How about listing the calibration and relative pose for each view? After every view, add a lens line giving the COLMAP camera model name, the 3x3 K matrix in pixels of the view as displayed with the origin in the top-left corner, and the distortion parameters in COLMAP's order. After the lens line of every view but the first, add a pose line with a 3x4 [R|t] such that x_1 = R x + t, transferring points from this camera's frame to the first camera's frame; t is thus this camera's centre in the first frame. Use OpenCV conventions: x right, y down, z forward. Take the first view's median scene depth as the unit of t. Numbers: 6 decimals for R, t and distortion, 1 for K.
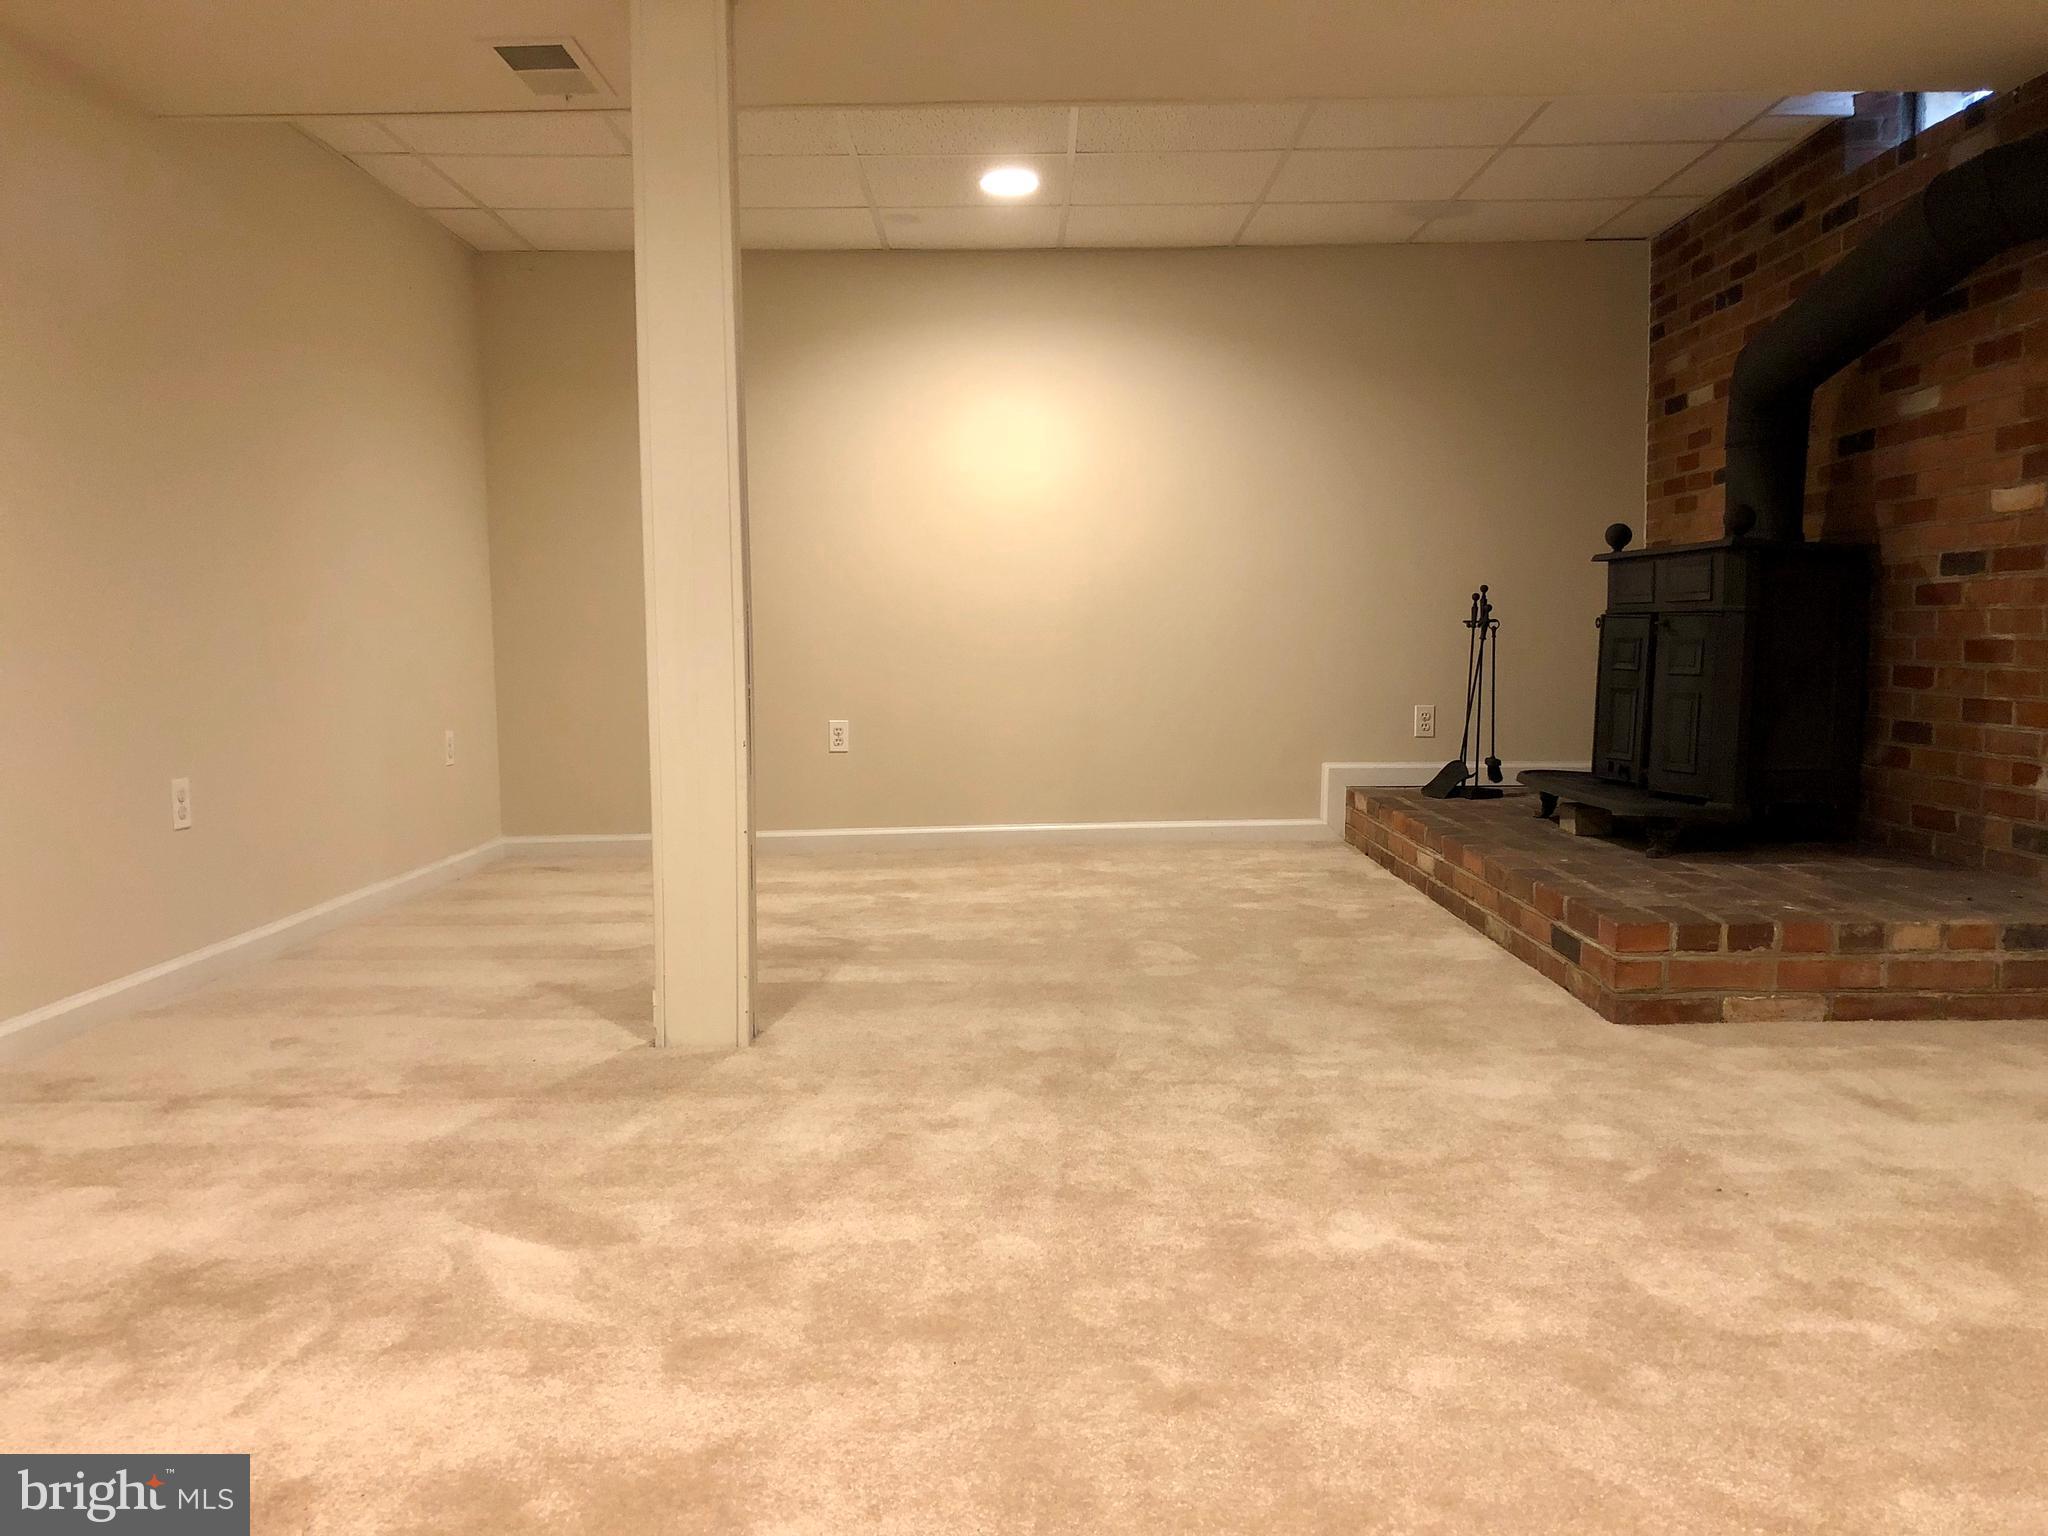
lens RADIAL K [[1681.3, 0, 1024.0], [0, 1681.3, 768.0], [0, 0, 1]] dist [-0.001030, -0.001937]
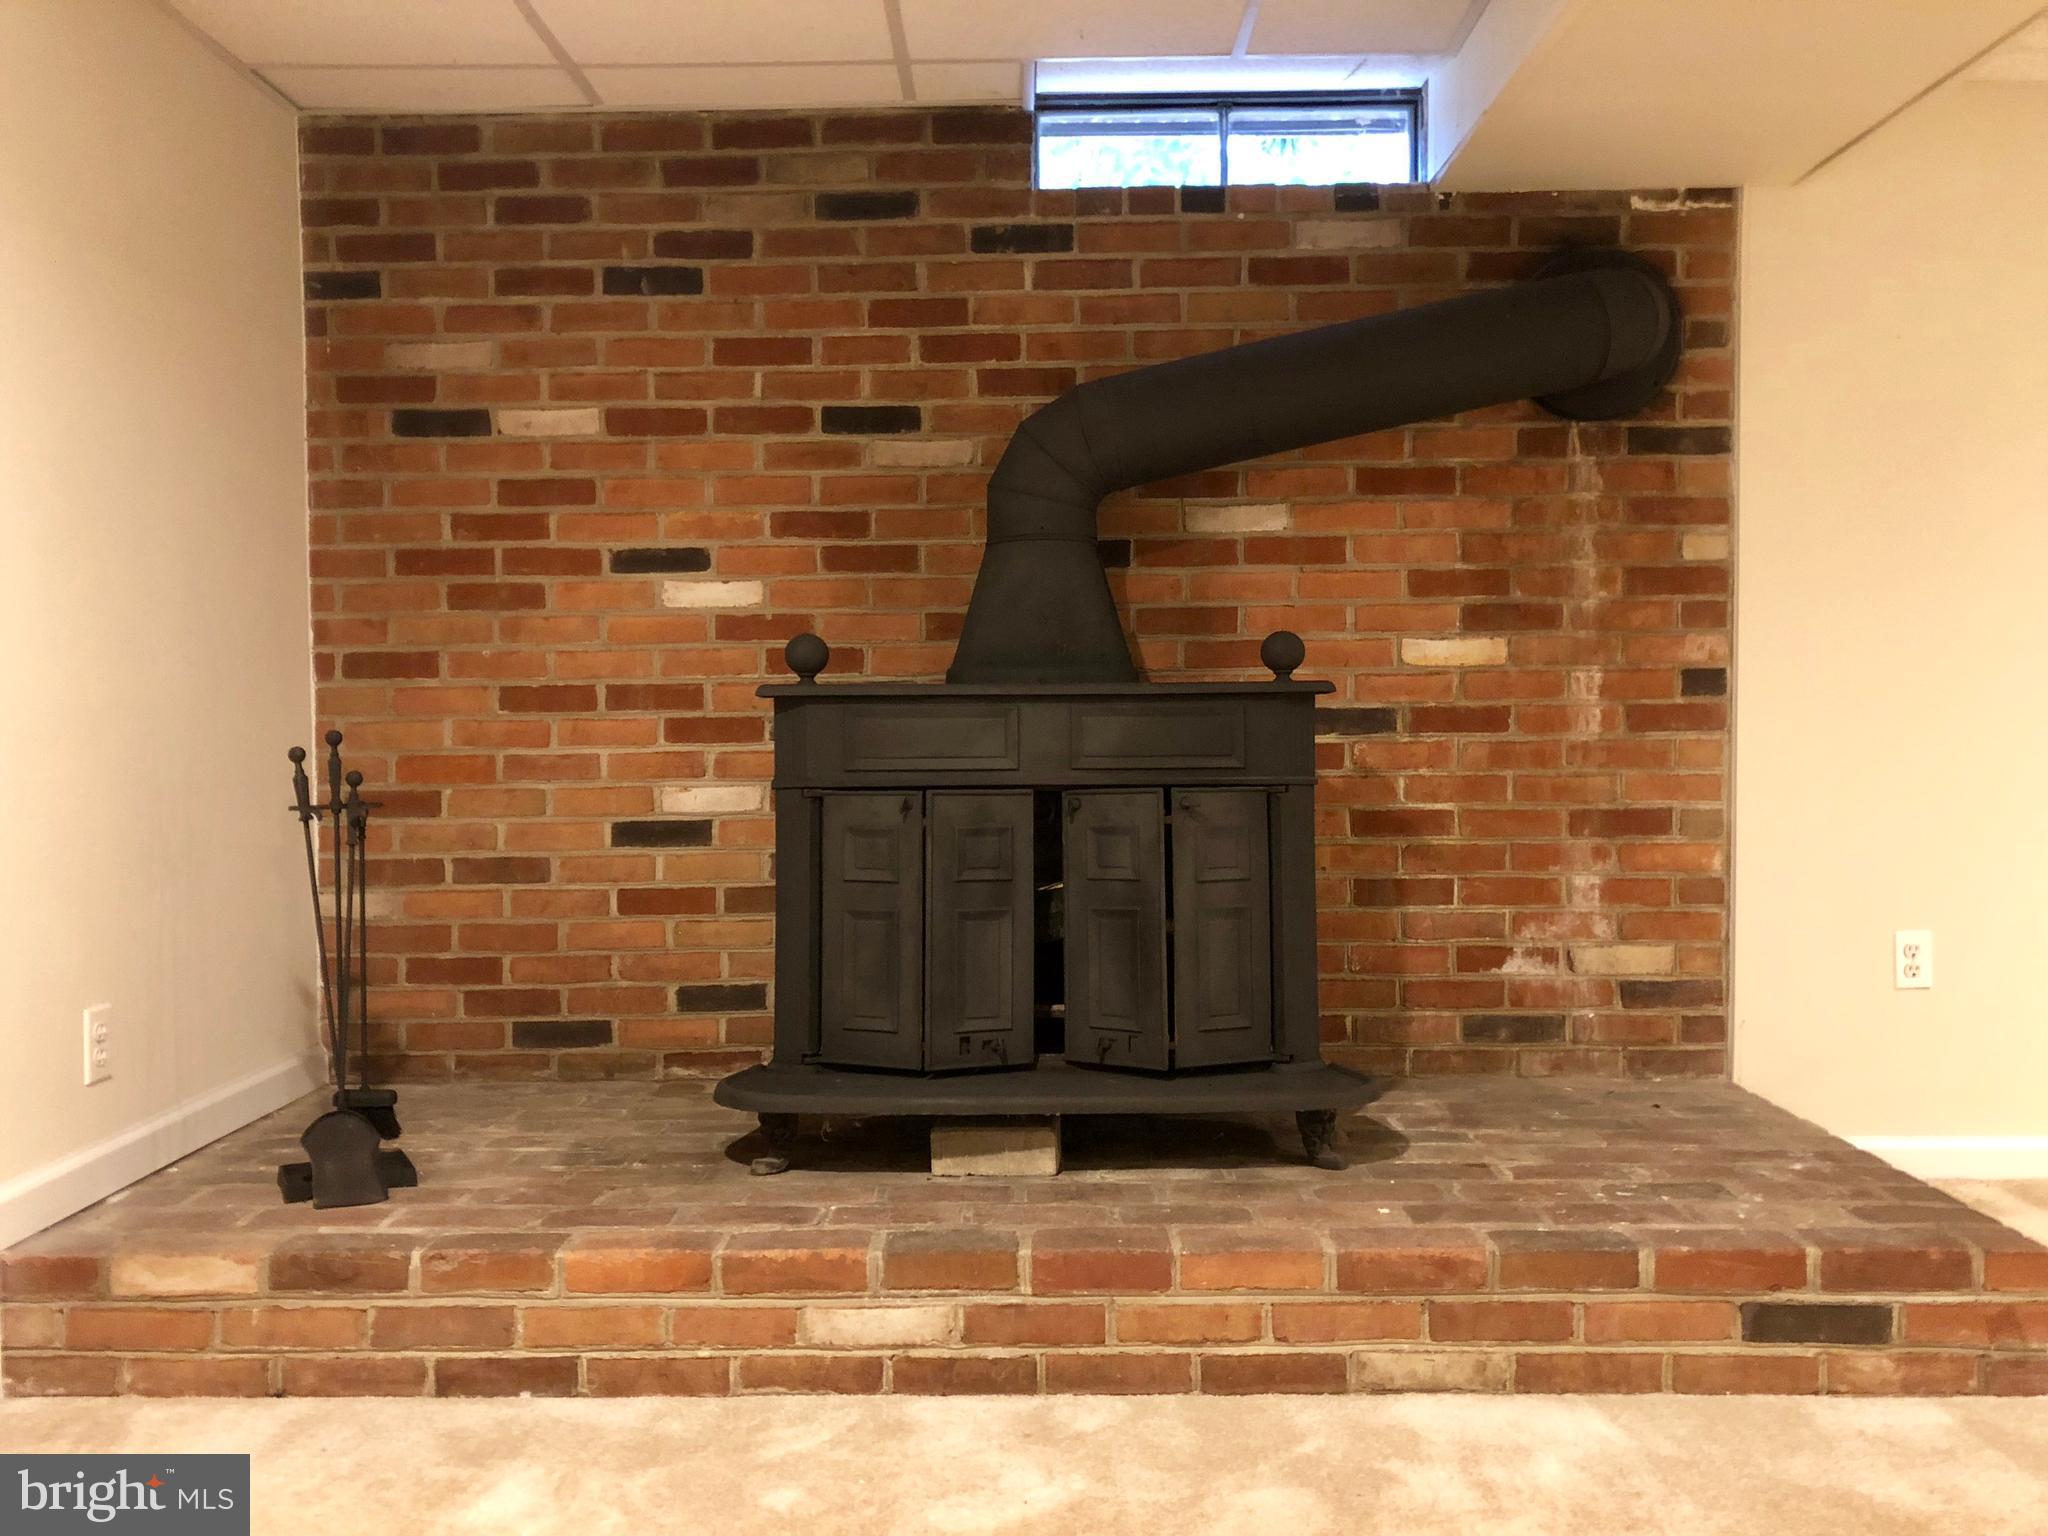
lens RADIAL K [[1671.4, 0, 1019.8], [0, 1671.4, 735.4], [0, 0, 1]] dist [0.047739, -0.058407]
pose [[0.008053, -0.002182, 0.999965, -0.295077], [0.089194, 0.996013, 0.001456, -0.134696], [-0.995982, 0.089179, 0.008216, 1.196055]]
